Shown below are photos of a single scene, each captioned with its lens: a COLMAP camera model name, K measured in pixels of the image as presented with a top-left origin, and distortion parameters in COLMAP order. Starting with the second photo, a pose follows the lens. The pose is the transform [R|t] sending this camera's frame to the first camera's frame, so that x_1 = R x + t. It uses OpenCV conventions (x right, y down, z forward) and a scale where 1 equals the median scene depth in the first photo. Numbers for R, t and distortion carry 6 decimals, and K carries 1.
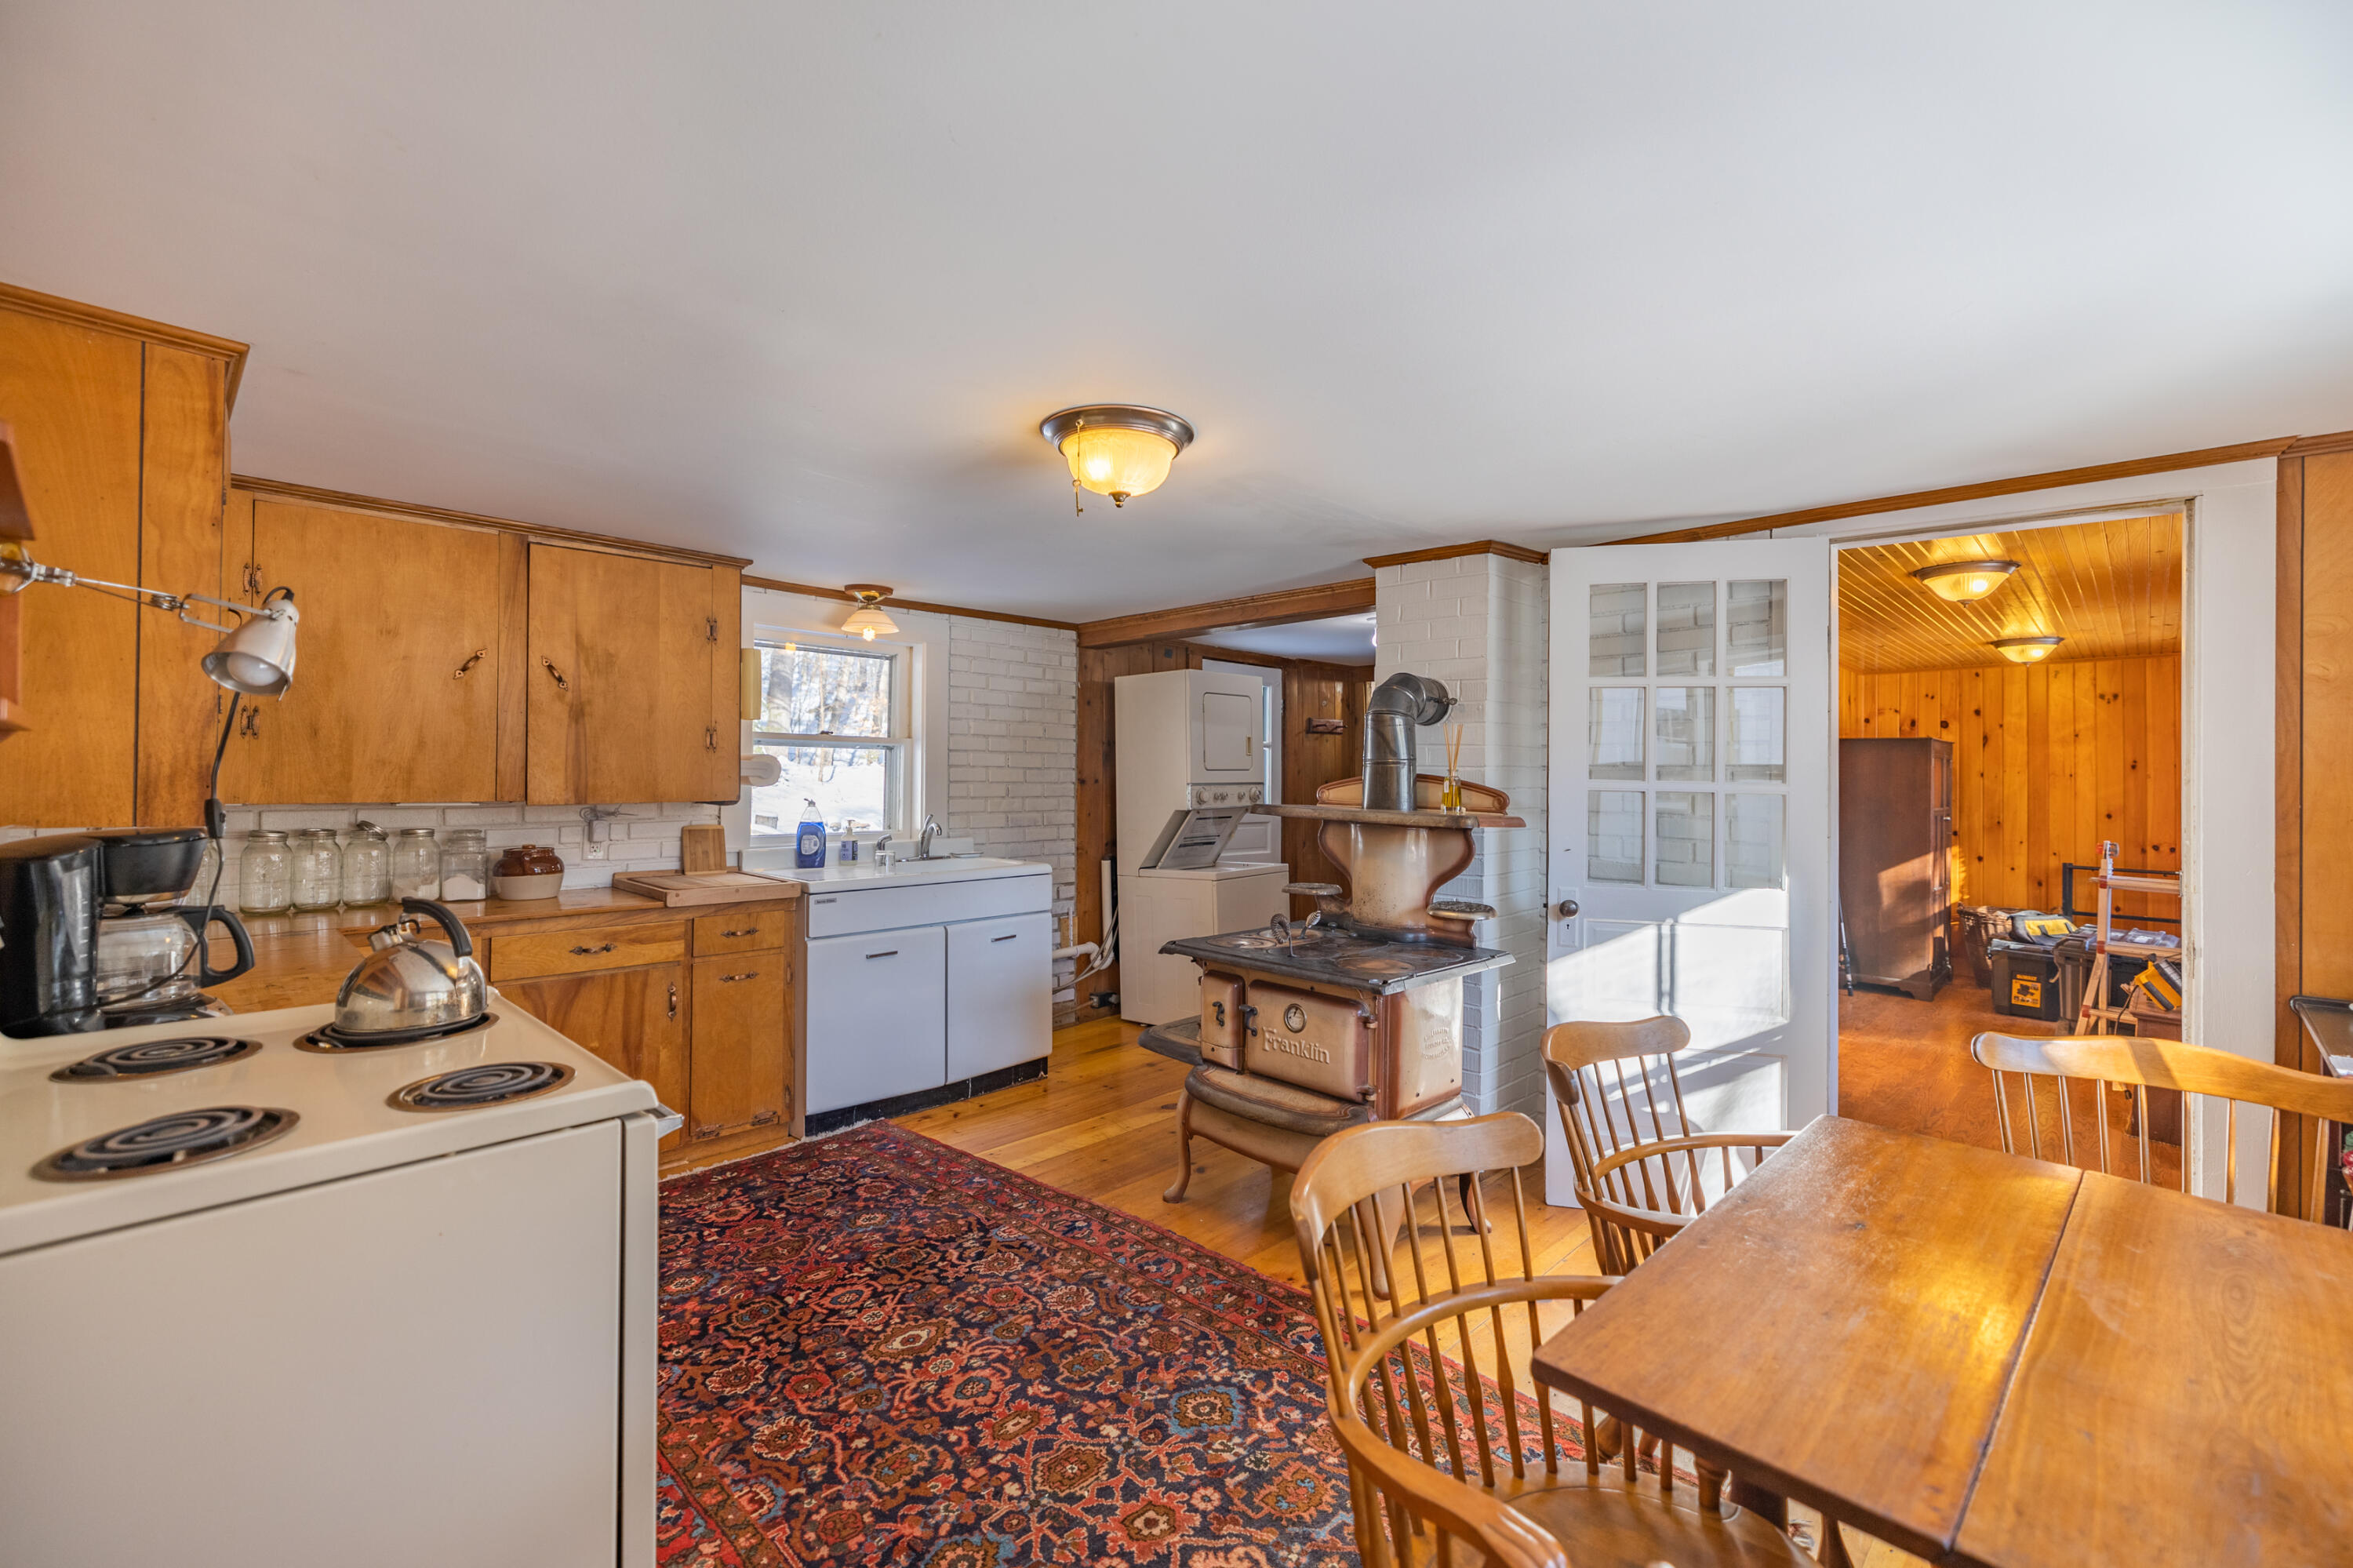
lens RADIAL K [[998.6, 0, 1178.8], [0, 998.6, 764.7], [0, 0, 1]] dist [-0.000285, -0.000099]
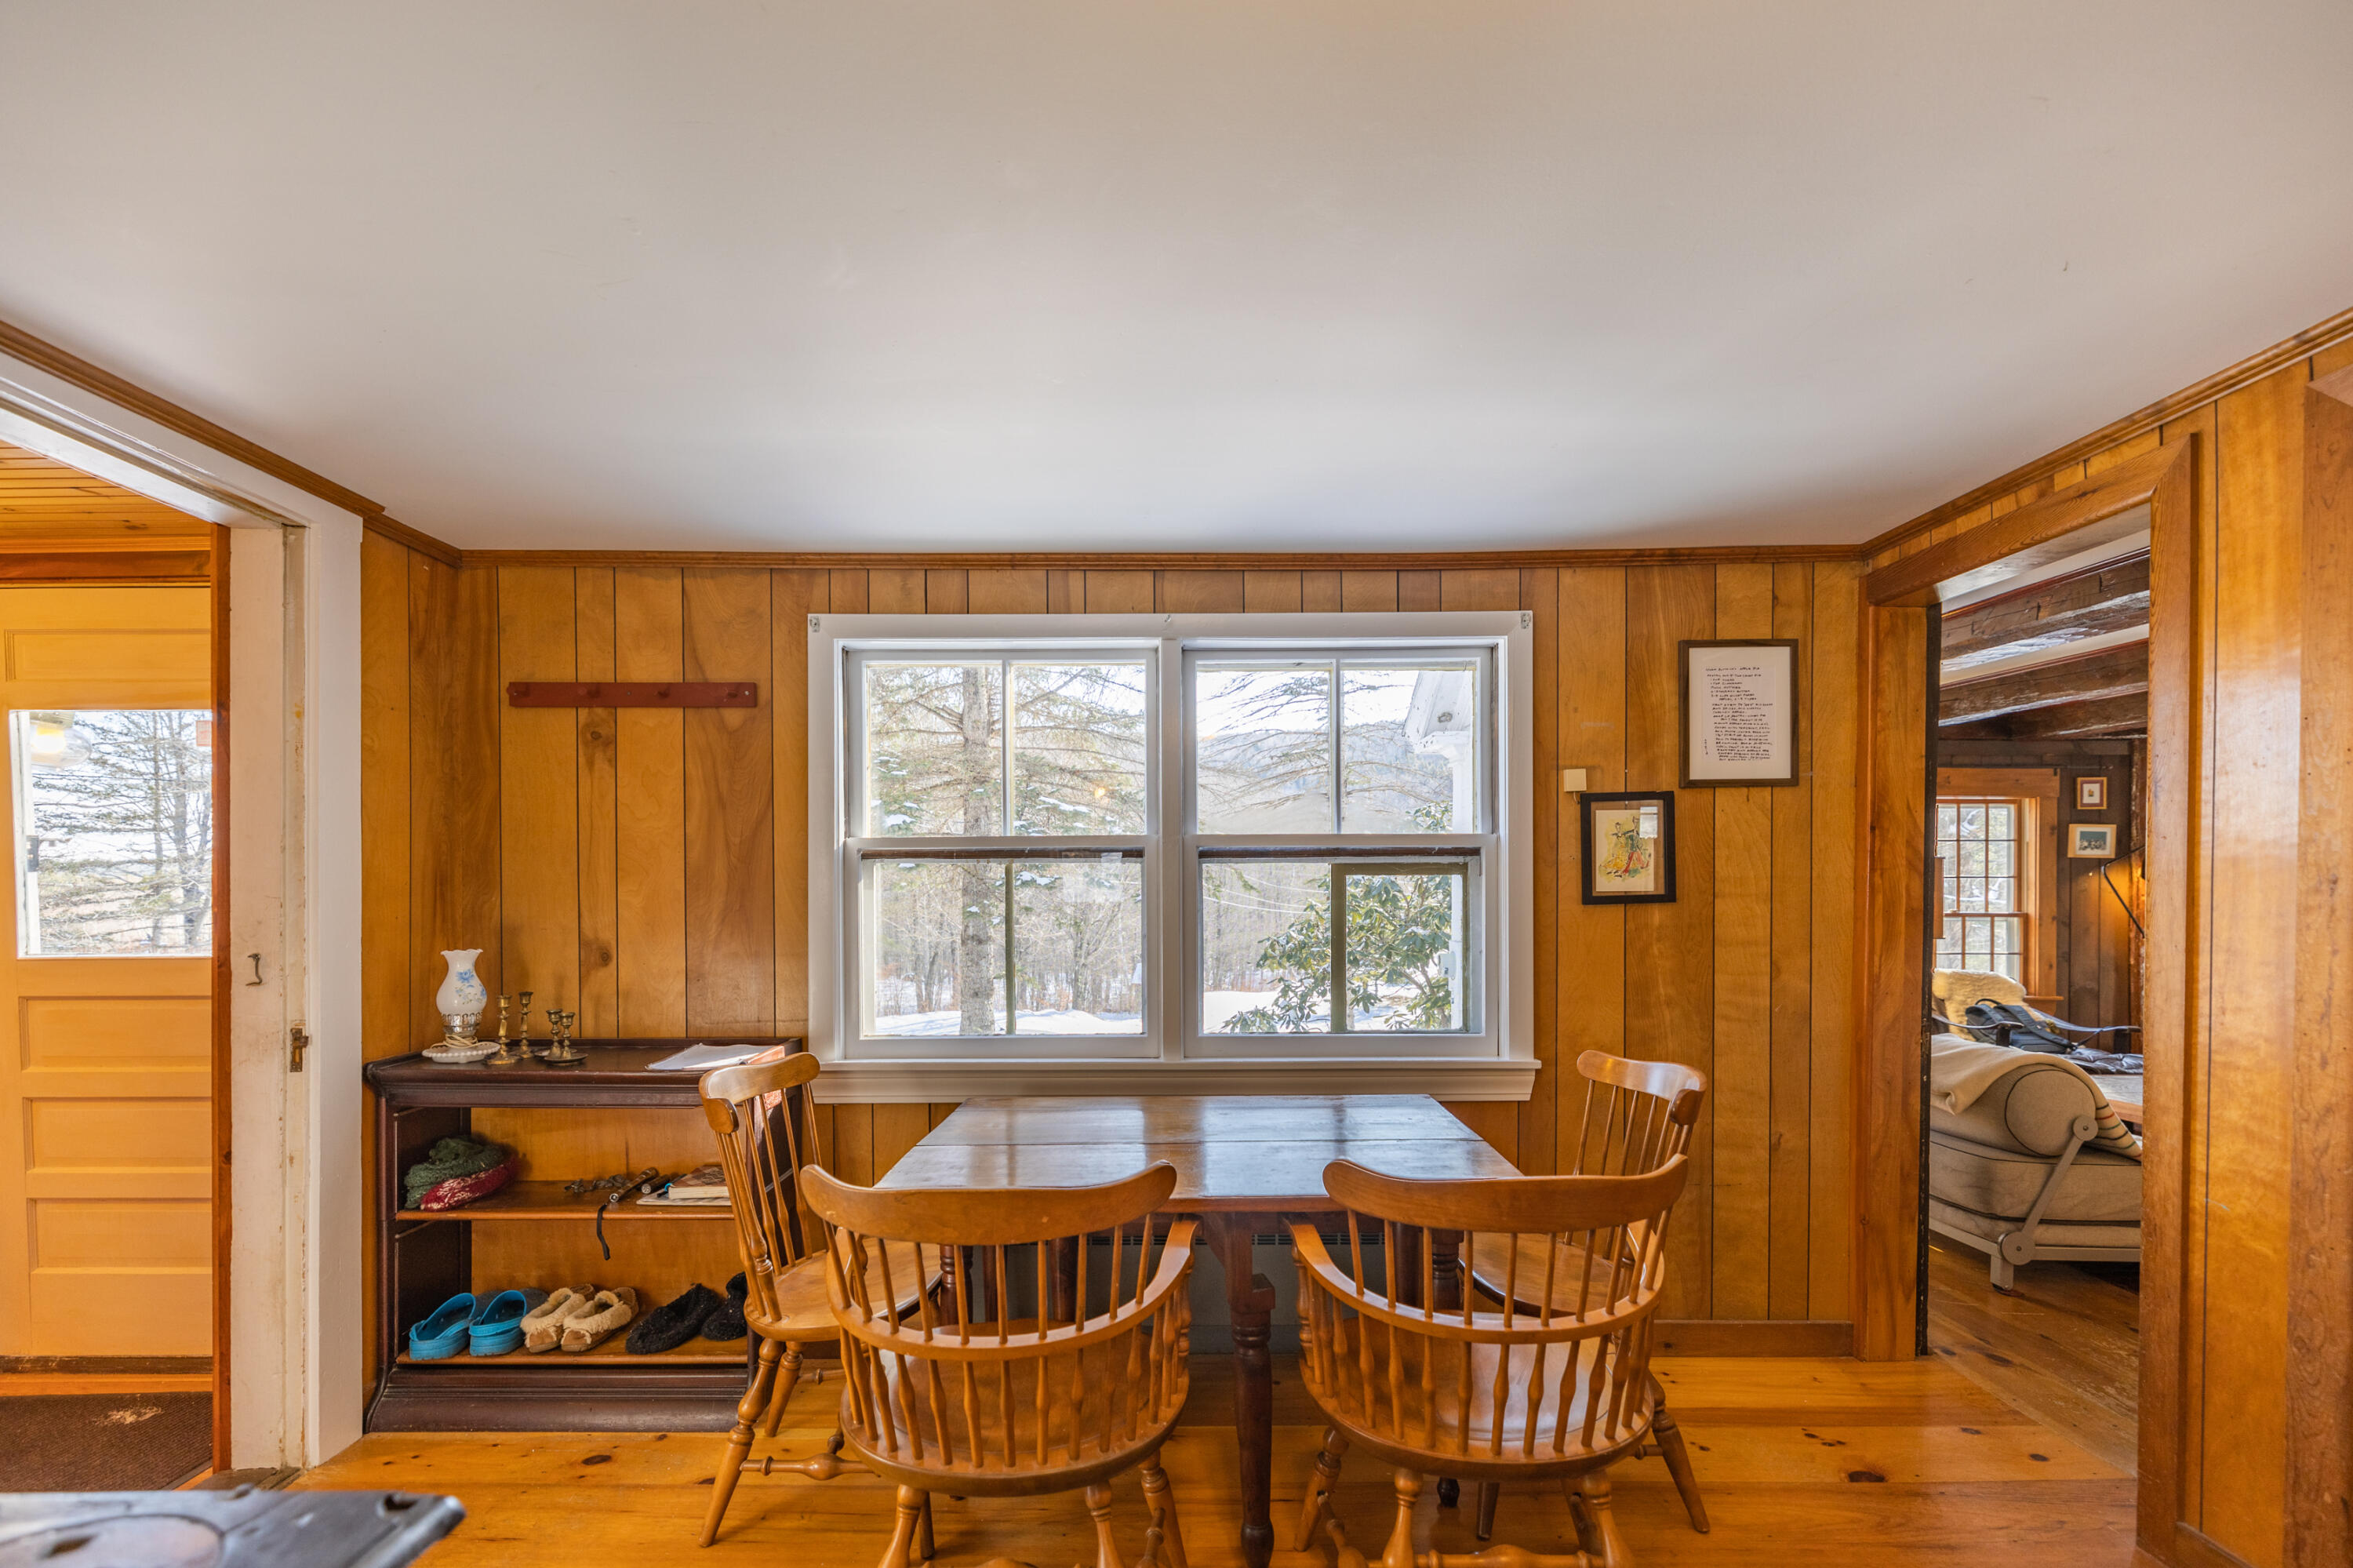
lens RADIAL K [[1033.4, 0, 1165.1], [0, 1033.4, 884.9], [0, 0, 1]] dist [0.000039, -0.000115]
pose [[-0.699547, -0.012195, 0.714483, -0.139235], [-0.008174, 0.999926, 0.009064, 0.028698], [-0.714540, 0.000501, -0.699595, 0.893737]]
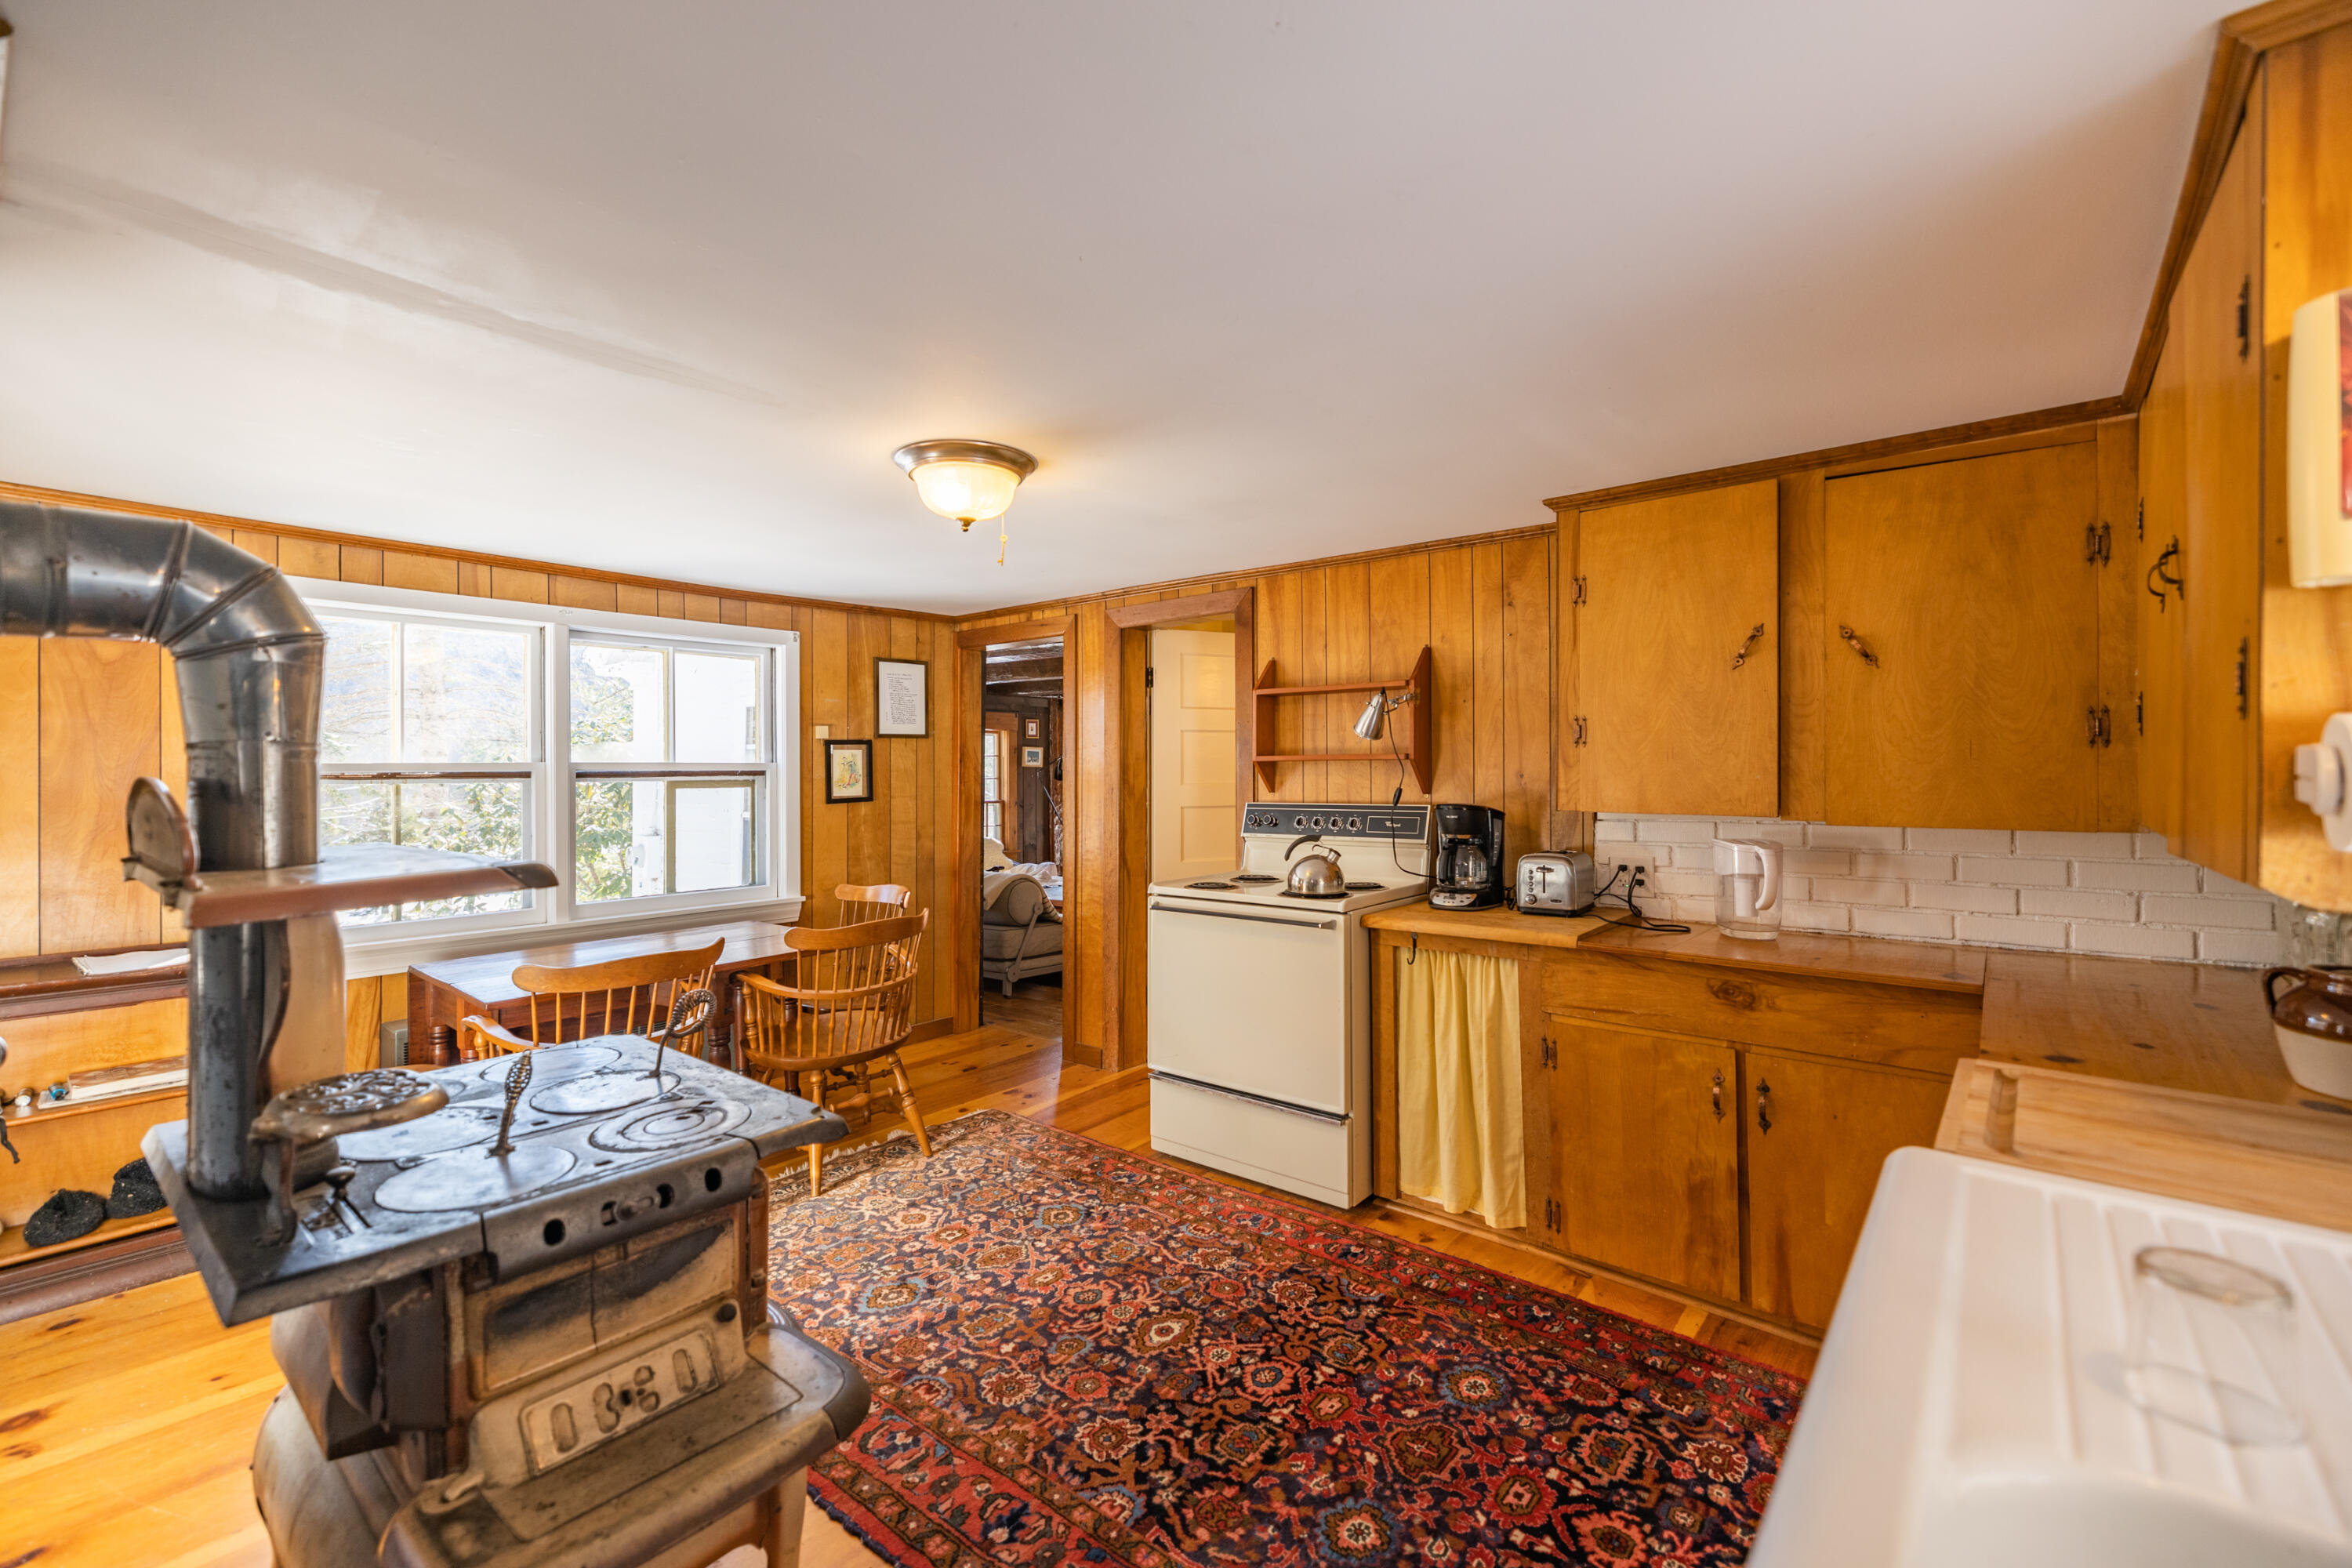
lens RADIAL K [[1001.6, 0, 1163.5], [0, 1001.6, 771.0], [0, 0, 1]] dist [-0.000049, 0.000042]
pose [[-0.997134, -0.004848, -0.075498, -0.144410], [-0.004444, 0.999975, -0.005516, 0.007074], [0.075523, -0.005165, -0.997131, 1.561248]]
